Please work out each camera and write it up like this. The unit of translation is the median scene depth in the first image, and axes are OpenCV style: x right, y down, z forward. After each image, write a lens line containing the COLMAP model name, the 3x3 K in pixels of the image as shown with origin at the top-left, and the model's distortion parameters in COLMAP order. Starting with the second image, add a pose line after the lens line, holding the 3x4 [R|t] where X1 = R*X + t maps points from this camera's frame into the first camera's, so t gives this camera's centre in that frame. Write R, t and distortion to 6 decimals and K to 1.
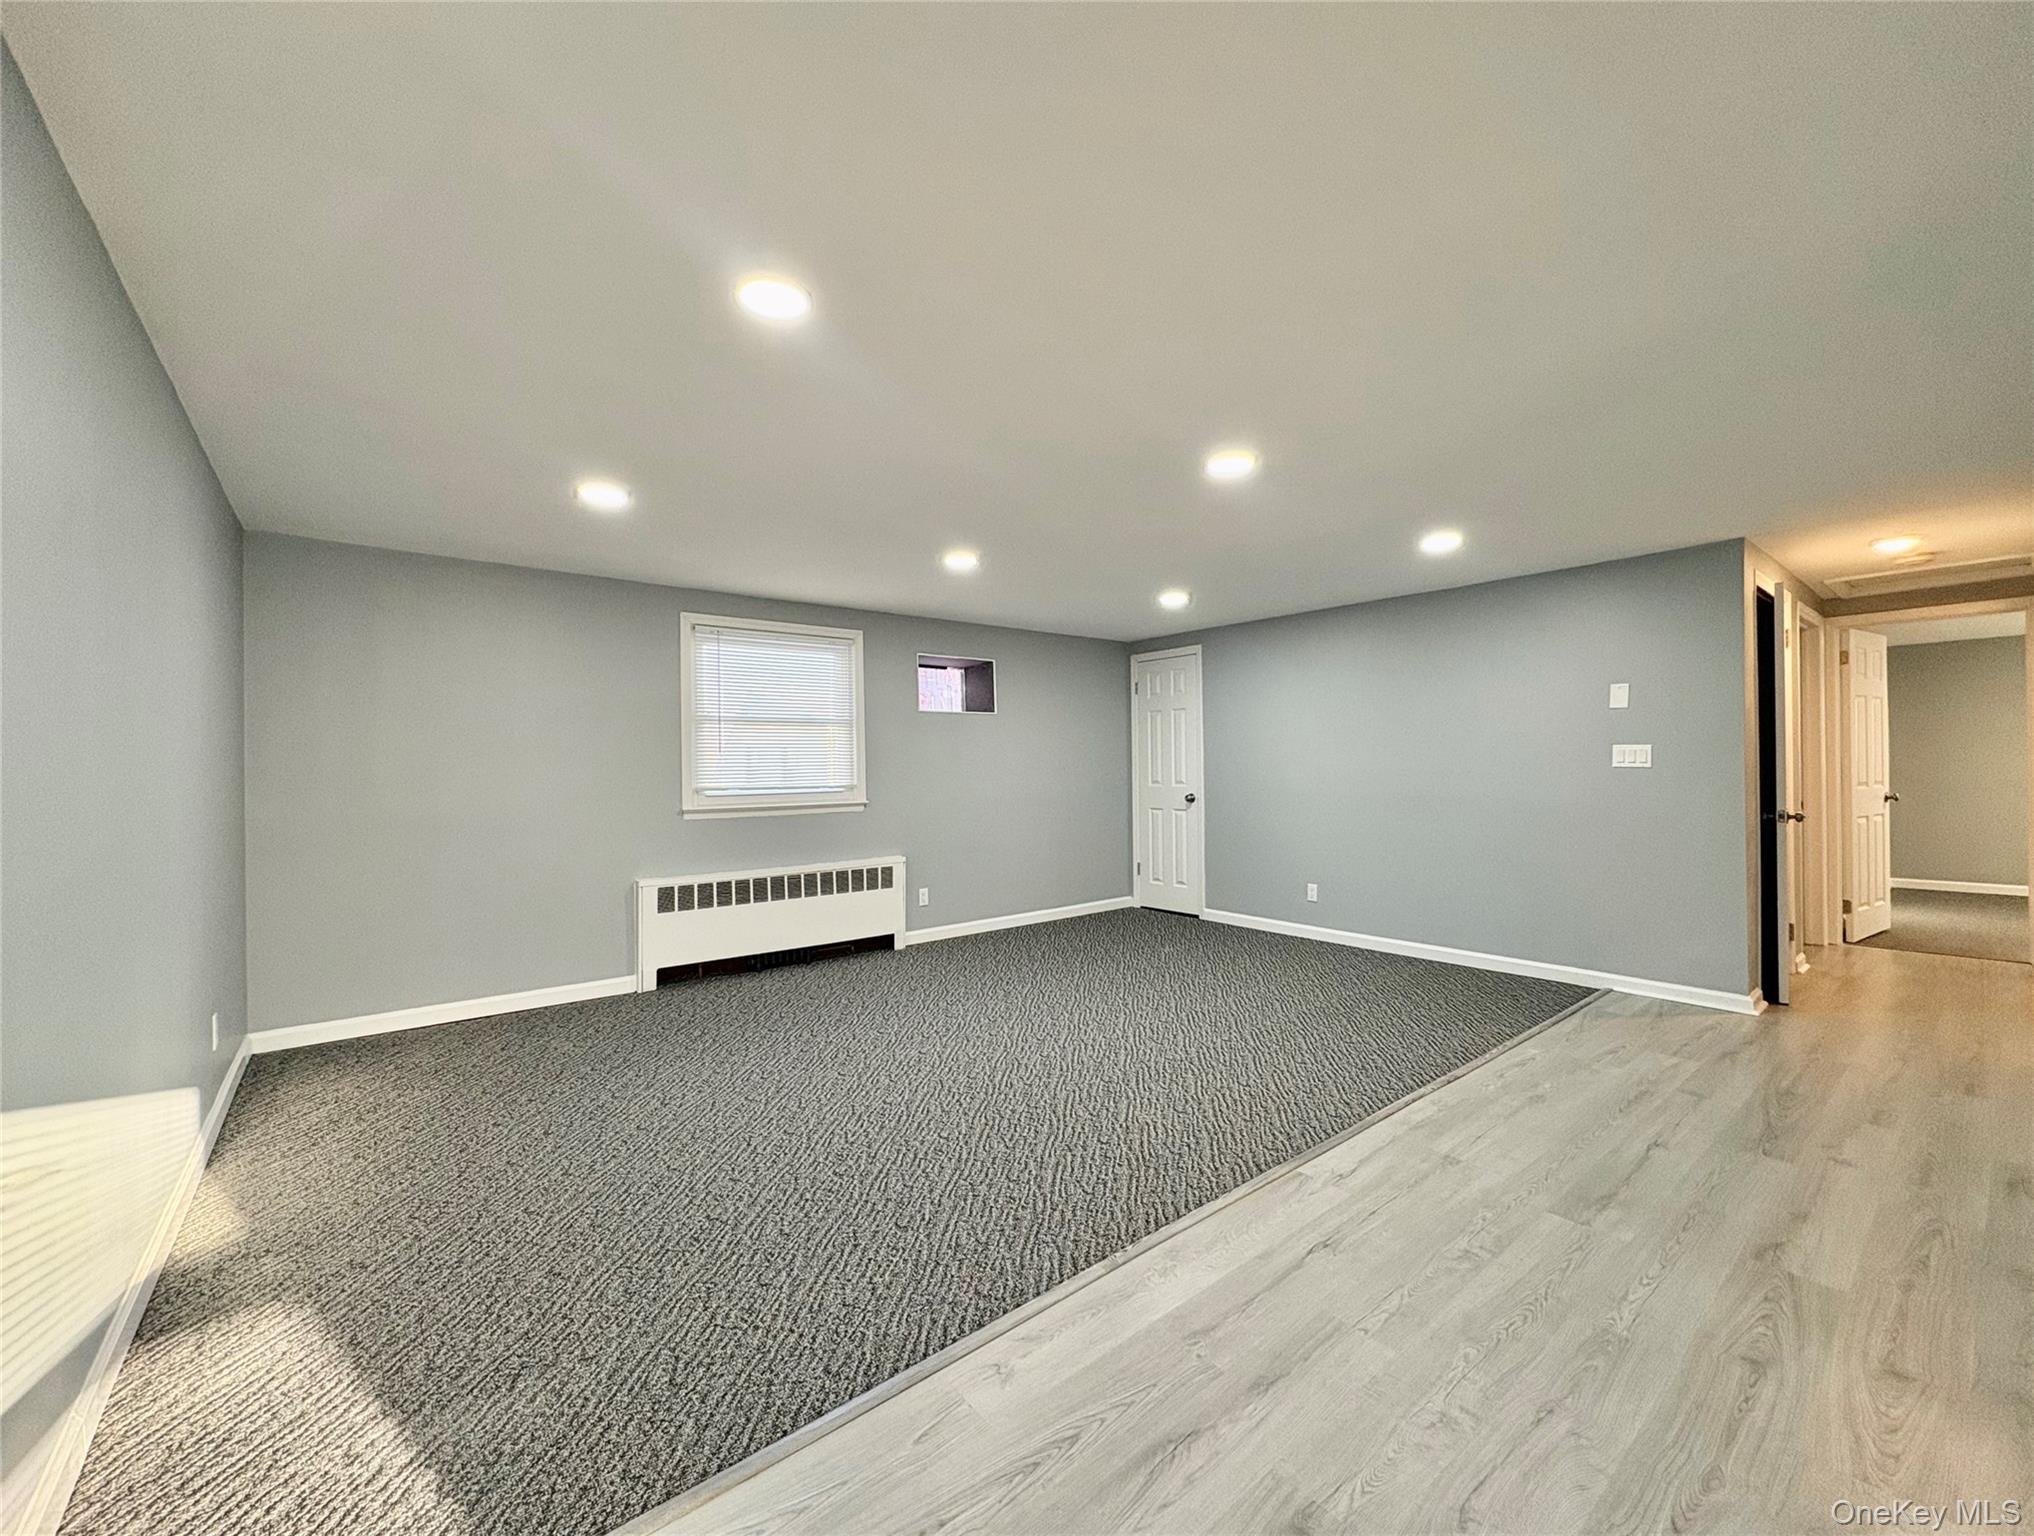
lens RADIAL K [[807.8, 0, 1027.5], [0, 807.8, 772.7], [0, 0, 1]] dist [-0.000542, 0.000160]
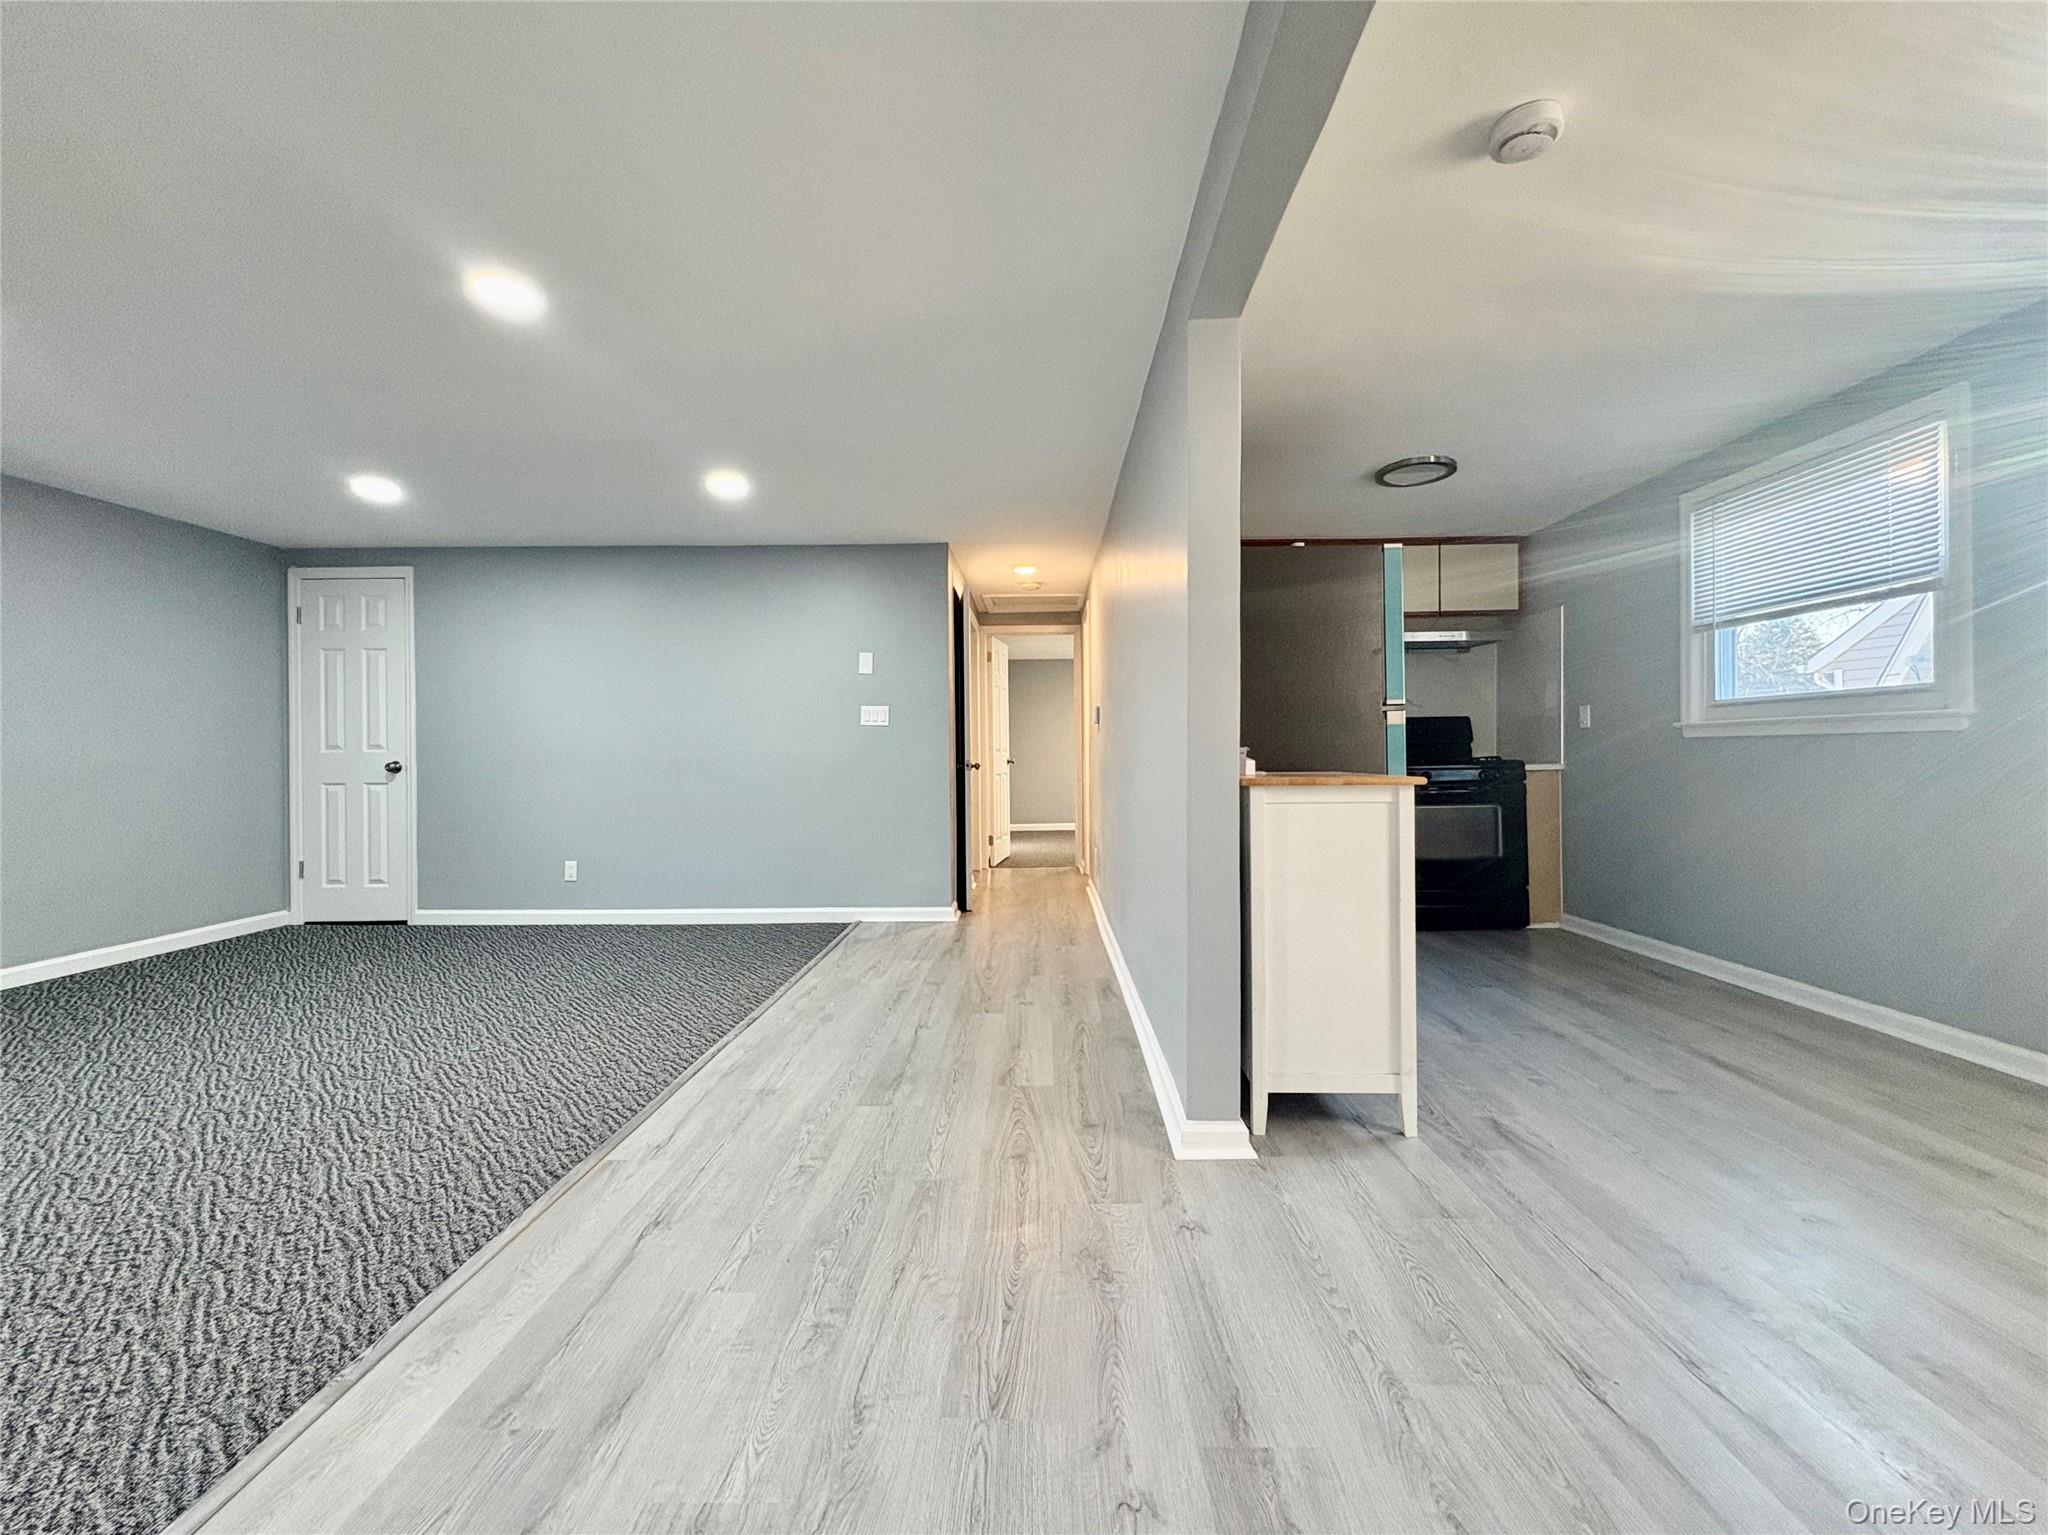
lens RADIAL K [[832.9, 0, 1030.5], [0, 832.9, 752.9], [0, 0, 1]] dist [0.000969, -0.000187]
pose [[0.639004, 0.008852, 0.769153, -0.039289], [0.005951, 0.999847, -0.016452, 0.076357], [-0.769181, 0.015090, 0.638853, 0.093927]]
